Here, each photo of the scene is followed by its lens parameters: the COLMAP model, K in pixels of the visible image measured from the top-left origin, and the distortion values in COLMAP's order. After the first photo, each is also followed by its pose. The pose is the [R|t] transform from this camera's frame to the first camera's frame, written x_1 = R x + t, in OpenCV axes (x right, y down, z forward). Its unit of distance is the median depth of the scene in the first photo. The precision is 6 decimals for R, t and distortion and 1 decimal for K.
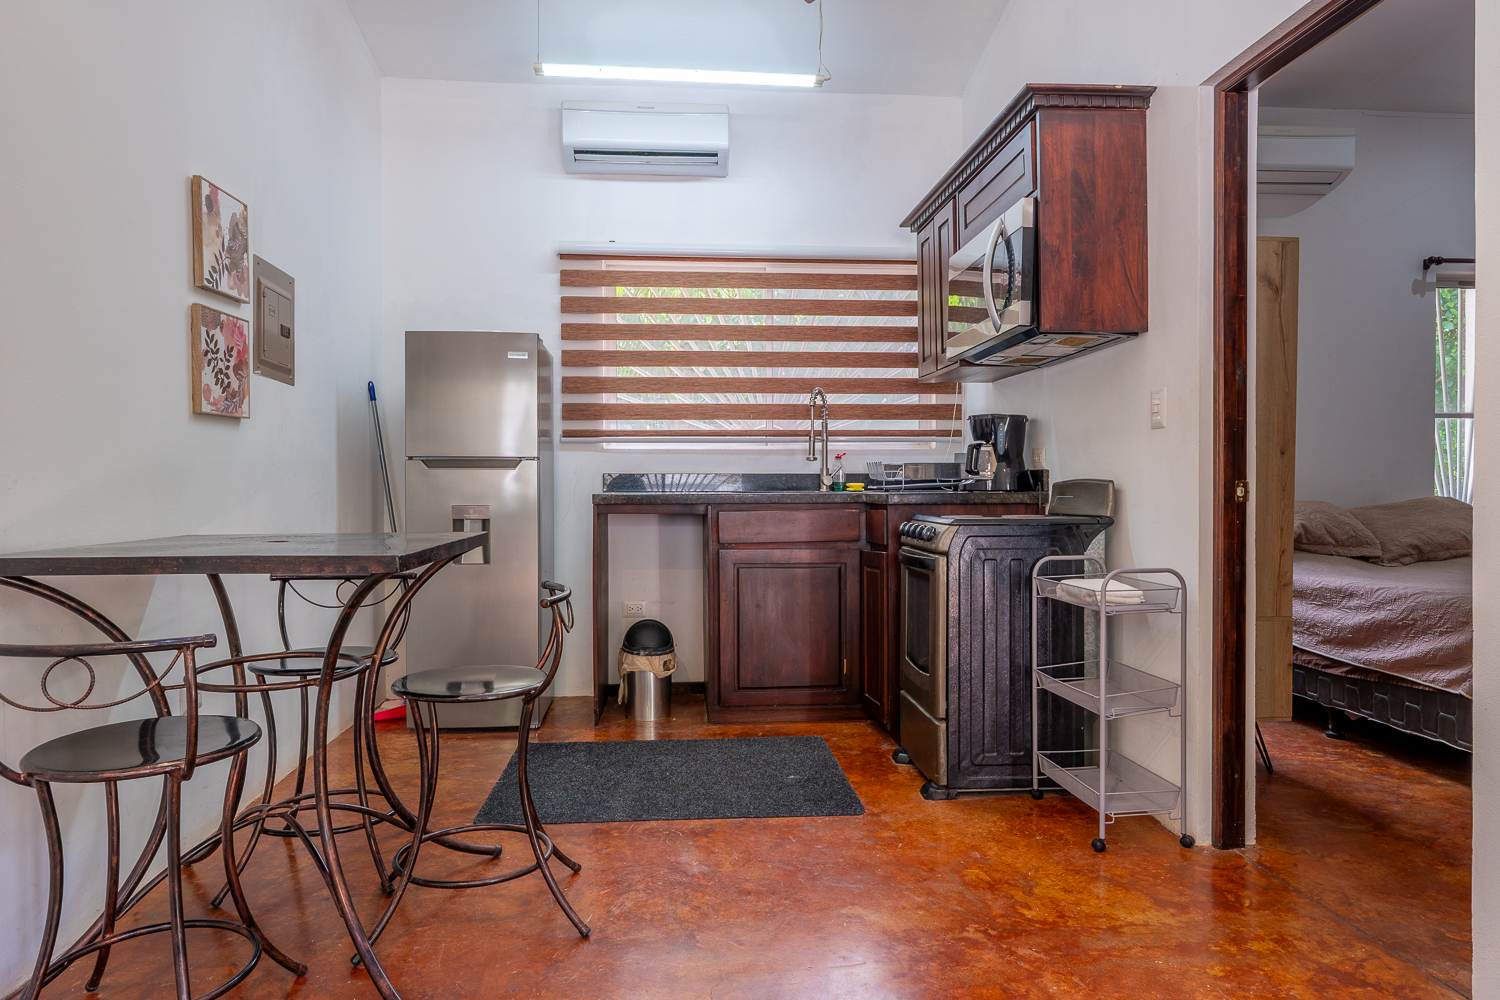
lens RADIAL K [[926.4, 0, 750.7], [0, 926.4, 497.4], [0, 0, 1]] dist [-0.003180, -0.005481]
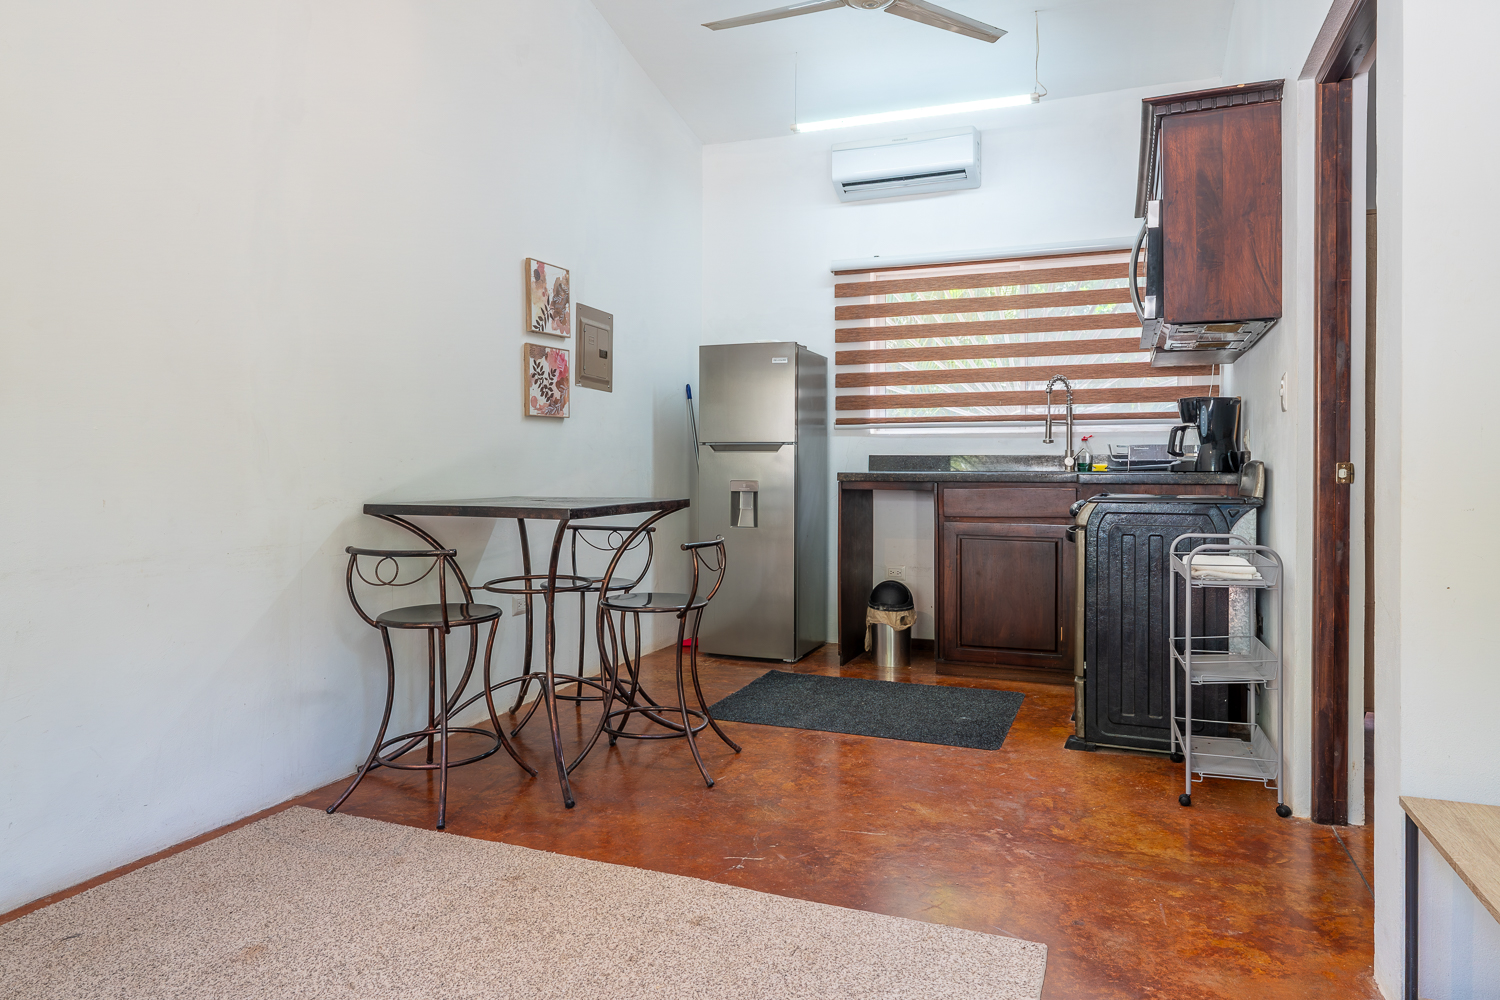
lens RADIAL K [[902.7, 0, 757.8], [0, 902.7, 471.7], [0, 0, 1]] dist [-0.004914, -0.001794]
pose [[0.904019, 0.006602, -0.427441, 0.317708], [-0.009289, 0.999948, -0.004199, 0.001938], [0.427391, 0.007766, 0.904034, -0.141454]]
